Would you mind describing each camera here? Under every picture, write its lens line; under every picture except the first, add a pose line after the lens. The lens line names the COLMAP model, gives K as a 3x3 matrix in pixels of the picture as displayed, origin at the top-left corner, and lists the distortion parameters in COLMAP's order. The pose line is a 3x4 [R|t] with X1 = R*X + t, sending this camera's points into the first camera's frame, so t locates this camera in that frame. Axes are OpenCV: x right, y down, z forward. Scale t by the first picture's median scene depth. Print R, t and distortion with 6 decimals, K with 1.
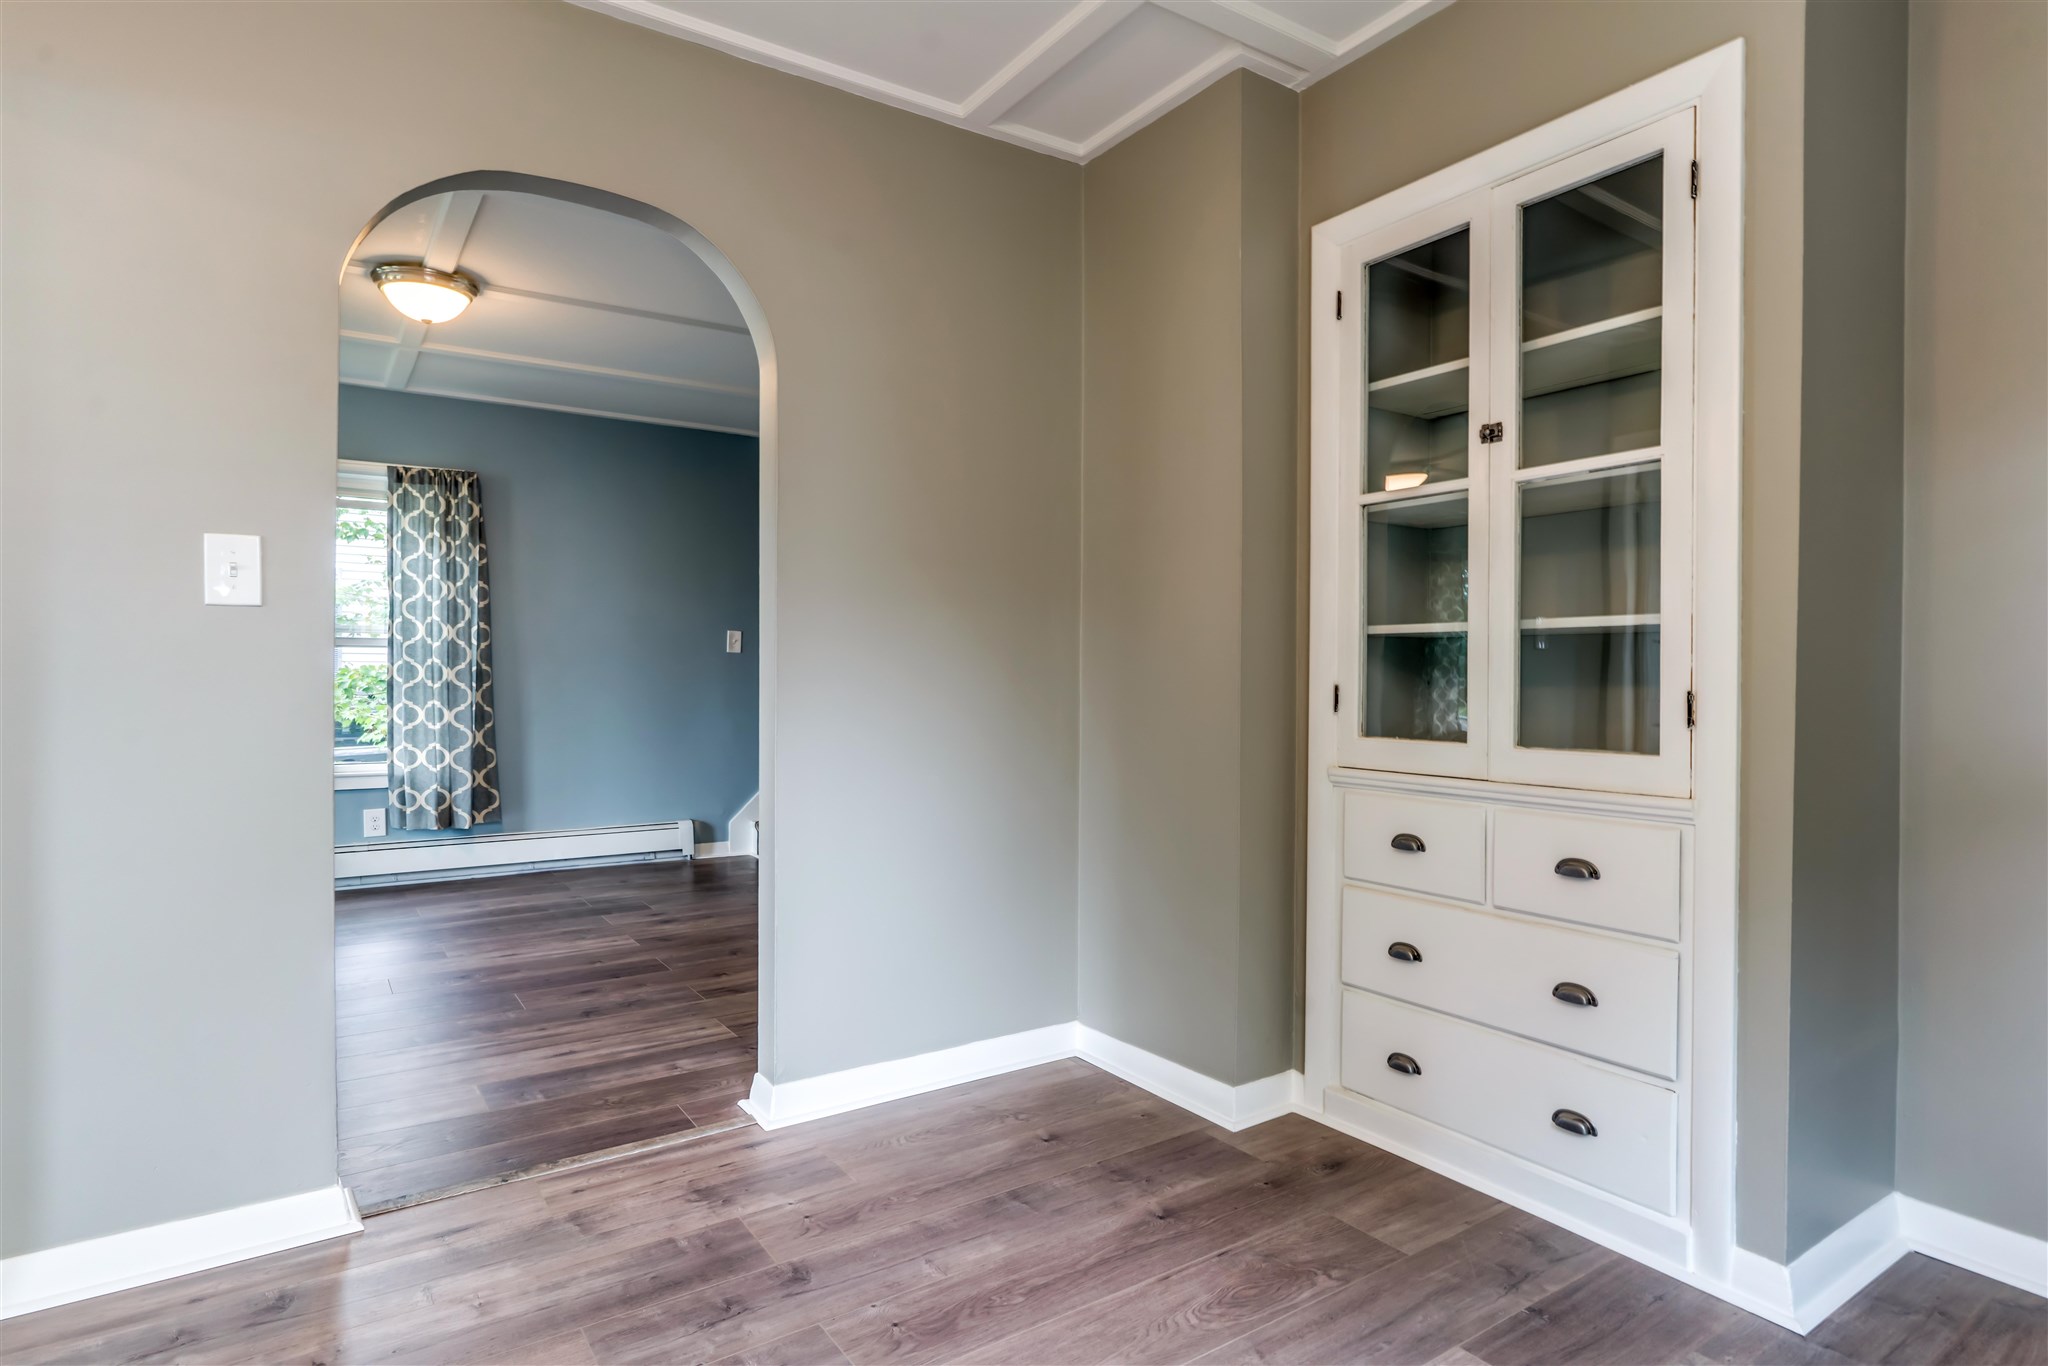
lens RADIAL K [[1047.1, 0, 1018.6], [0, 1047.1, 685.3], [0, 0, 1]] dist [-0.002343, 0.002349]
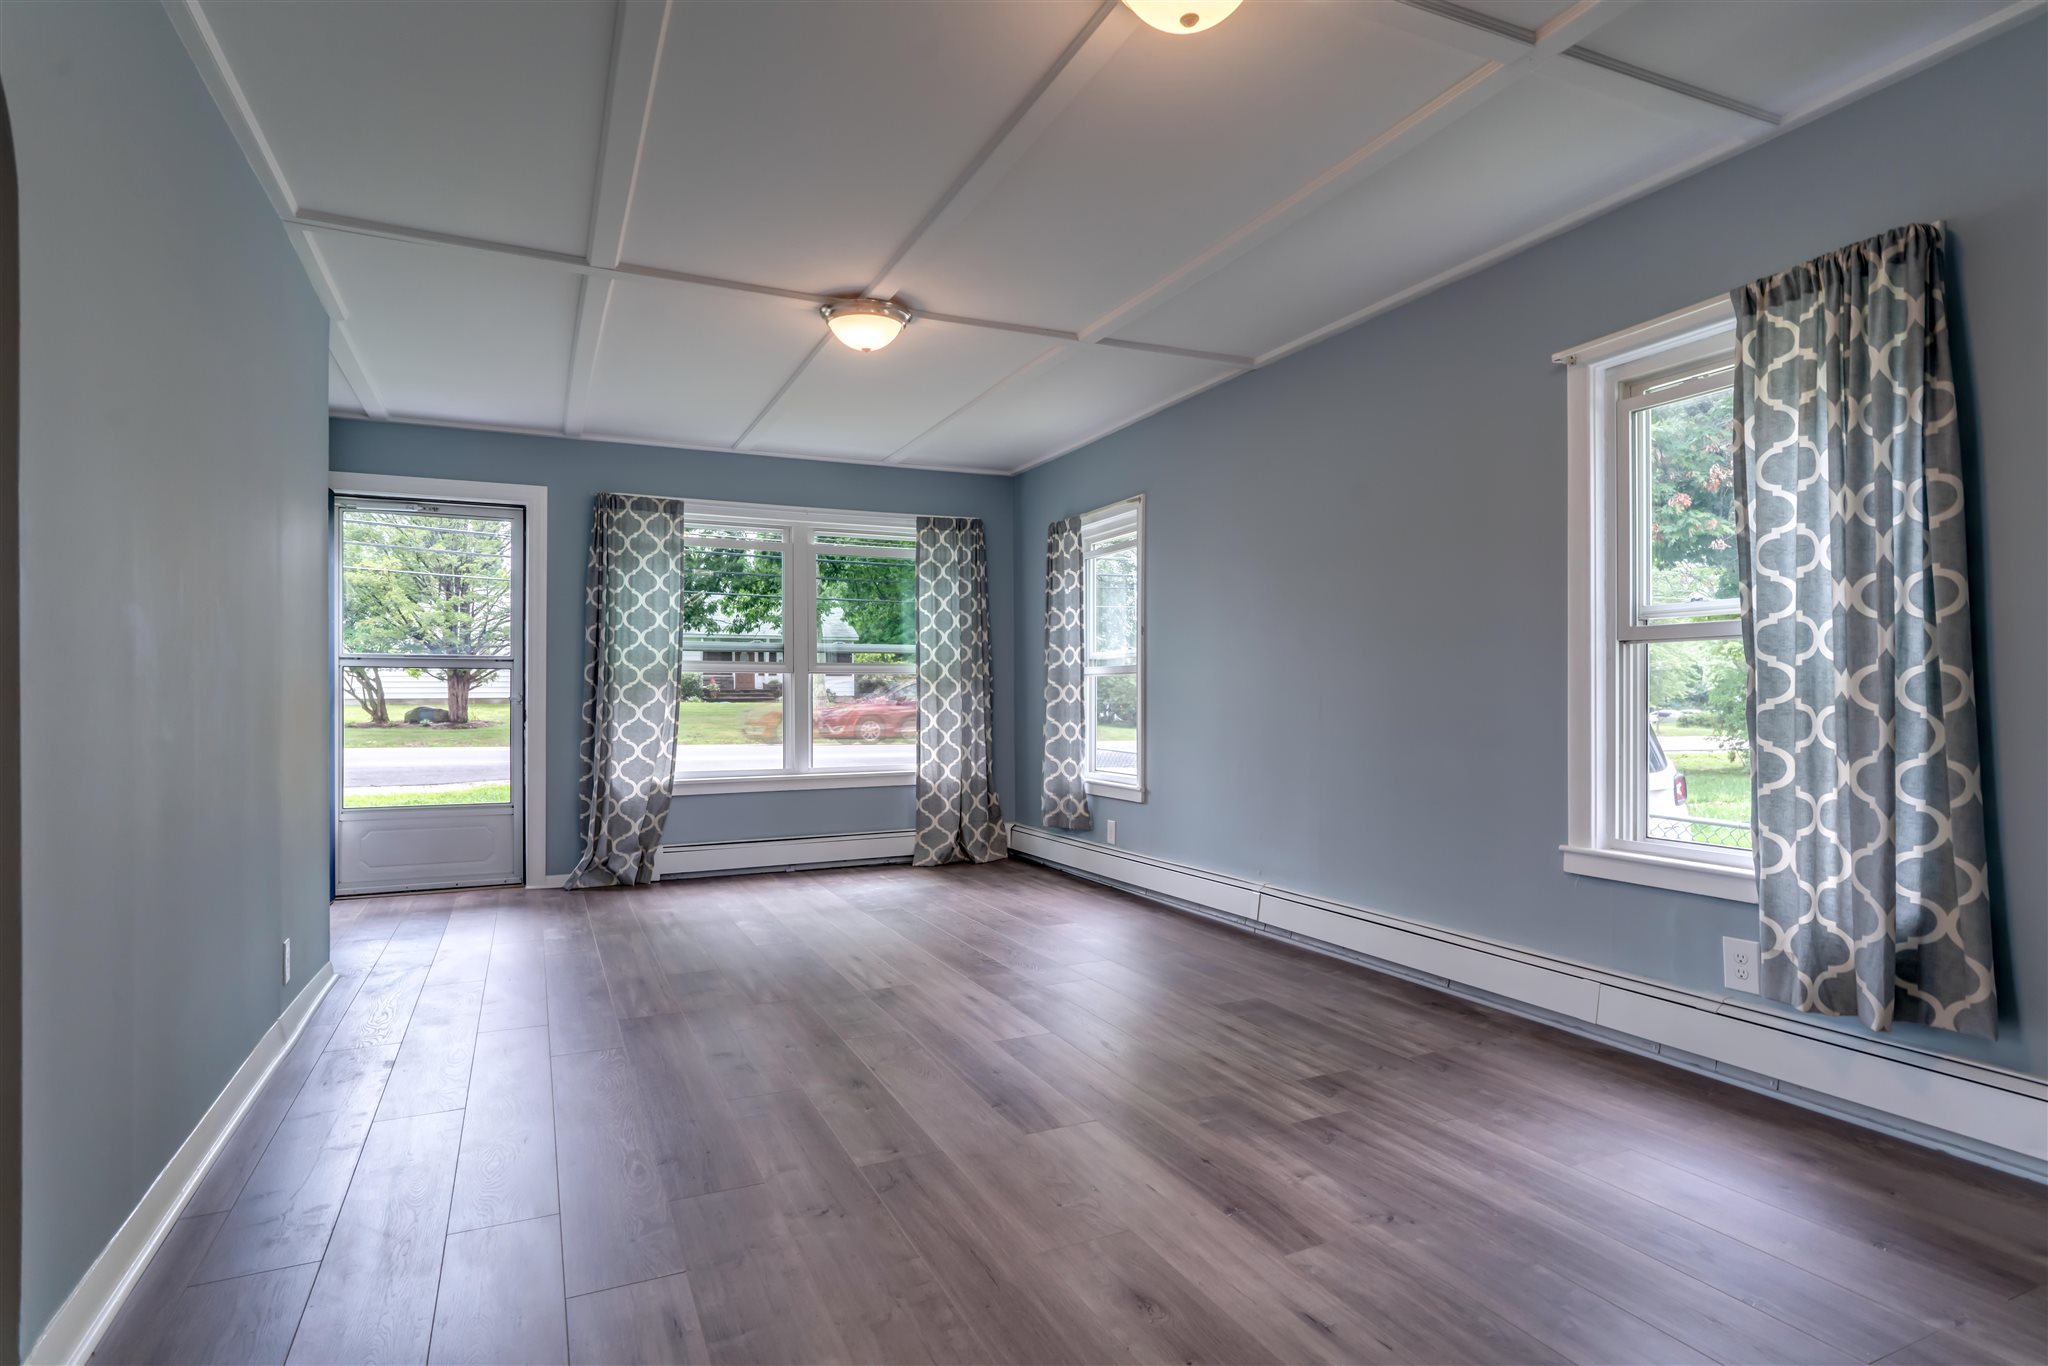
lens RADIAL K [[1047.1, 0, 1017.3], [0, 1047.1, 692.0], [0, 0, 1]] dist [-0.002343, 0.002349]
pose [[-0.144204, -0.012500, -0.989469, -0.032470], [-0.005676, 0.999914, -0.011805, 0.000539], [0.989532, 0.003914, -0.144263, 0.710257]]
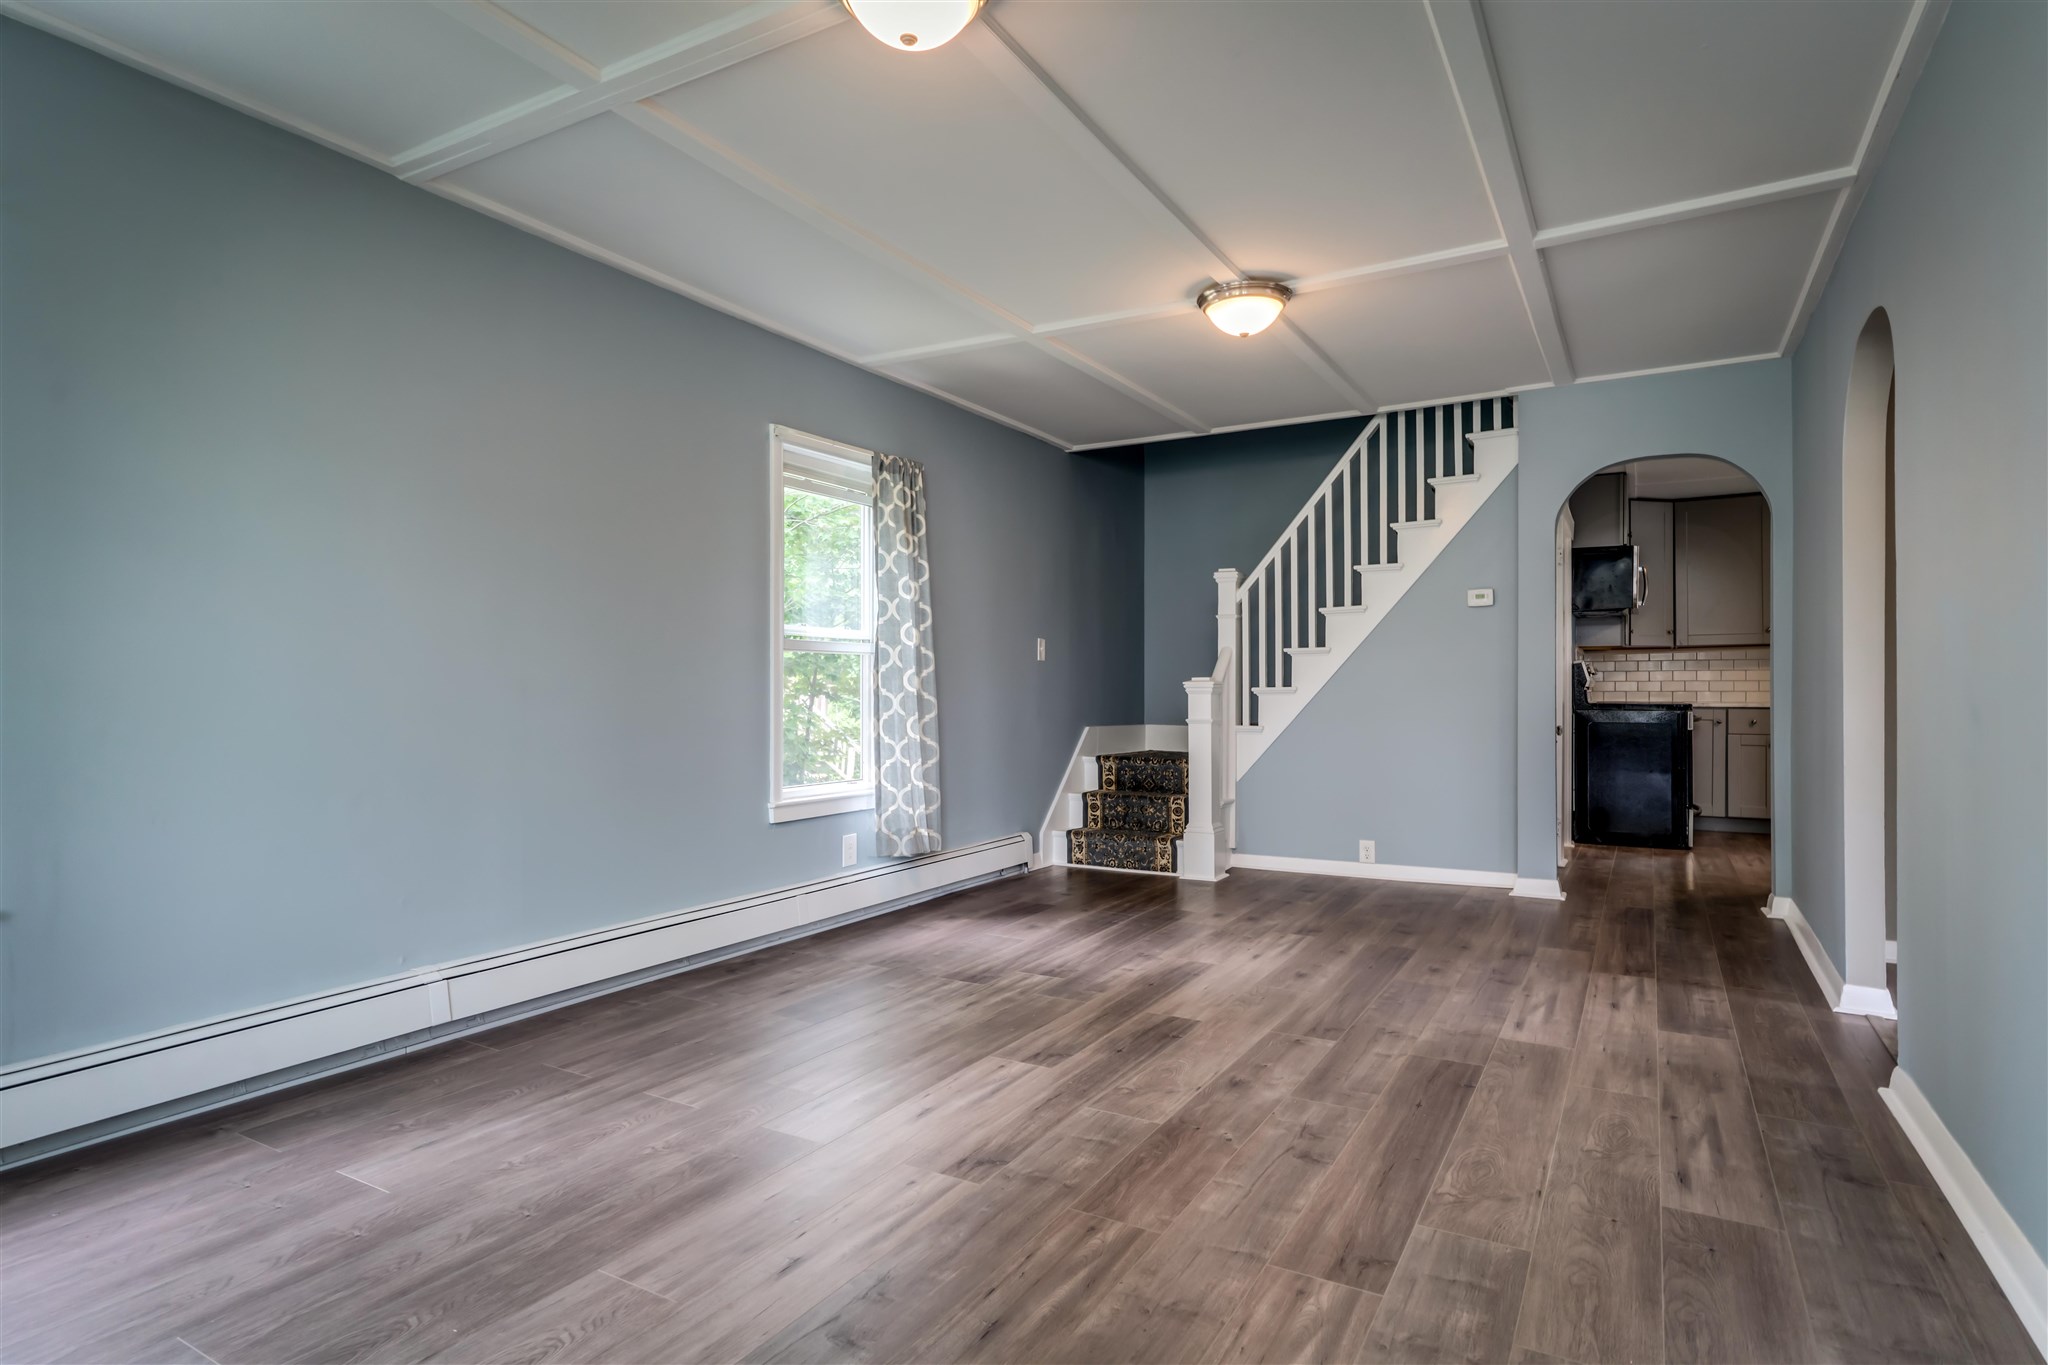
lens RADIAL K [[1047.1, 0, 1027.1], [0, 1047.1, 685.3], [0, 0, 1]] dist [-0.002343, 0.002349]
pose [[0.899815, -0.004784, 0.436246, -0.864244], [0.009138, 0.999927, -0.007884, -0.000256], [-0.436176, 0.011081, 0.899793, 0.133044]]
